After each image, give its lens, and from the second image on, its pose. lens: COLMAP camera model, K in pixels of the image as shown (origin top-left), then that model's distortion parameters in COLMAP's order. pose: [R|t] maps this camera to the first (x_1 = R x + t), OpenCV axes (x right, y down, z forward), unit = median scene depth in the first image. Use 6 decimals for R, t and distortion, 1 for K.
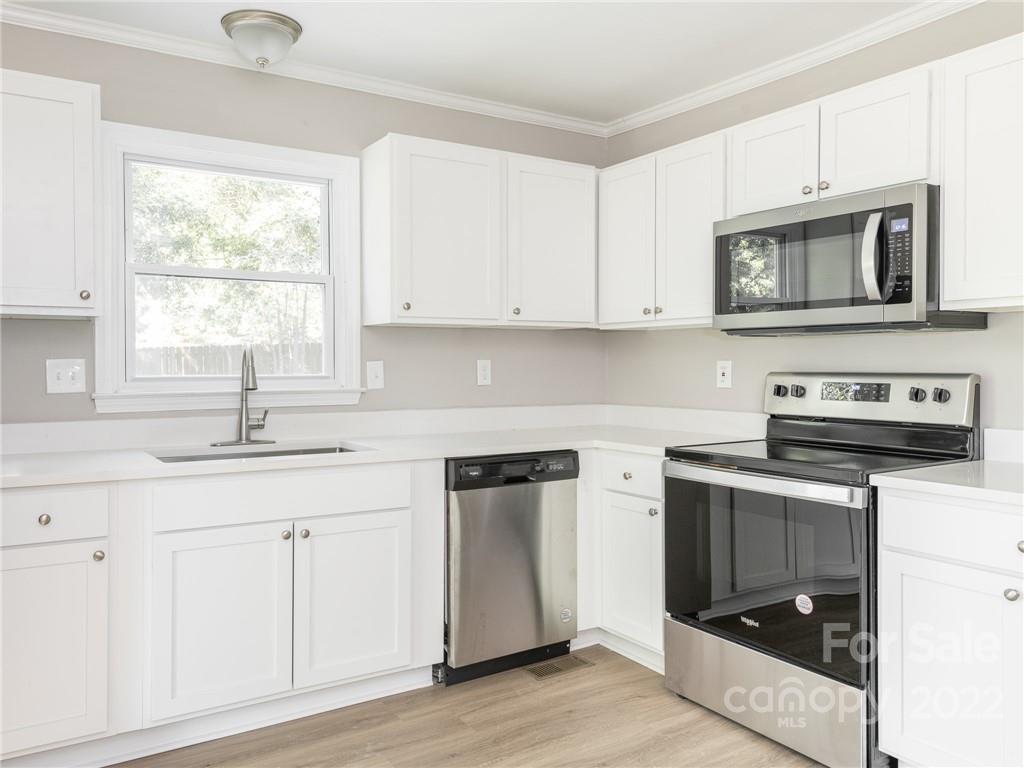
lens RADIAL K [[791.1, 0, 499.4], [0, 791.1, 385.2], [0, 0, 1]] dist [0.003146, -0.002779]
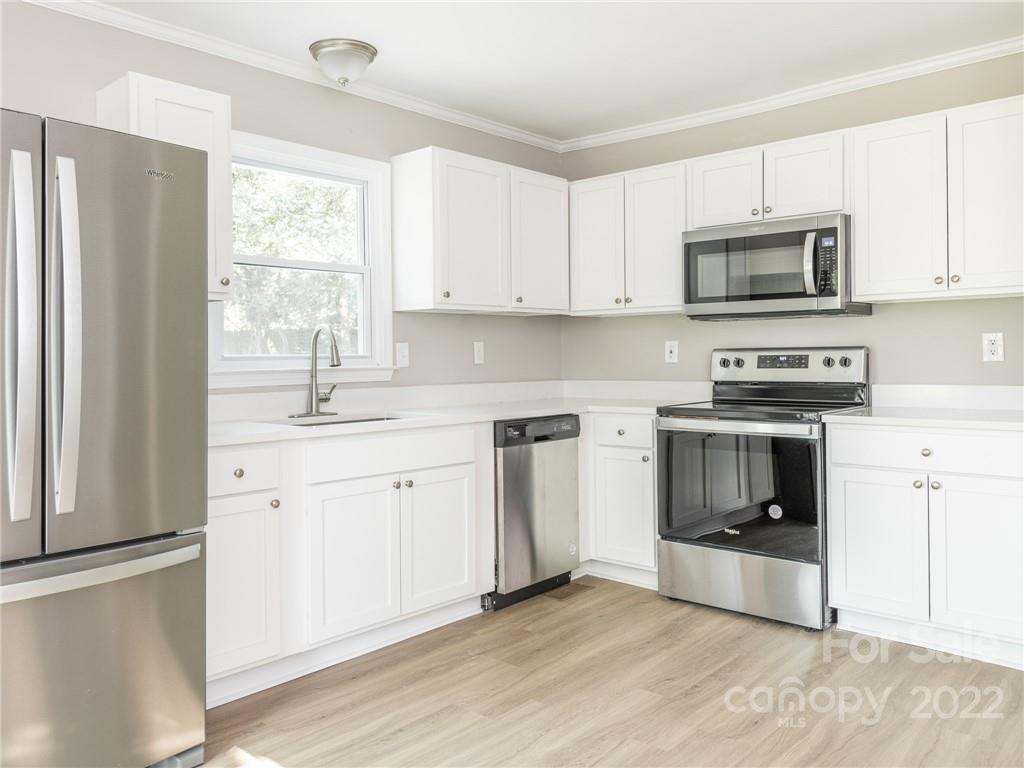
lens RADIAL K [[862.3, 0, 512.0], [0, 862.3, 384.0], [0, 0, 1]] dist [-0.007147, -0.011436]
pose [[0.951311, -0.020415, 0.307556, -0.440785], [0.020358, 0.999787, 0.003395, 0.031788], [-0.307560, 0.003032, 0.951524, -0.256126]]
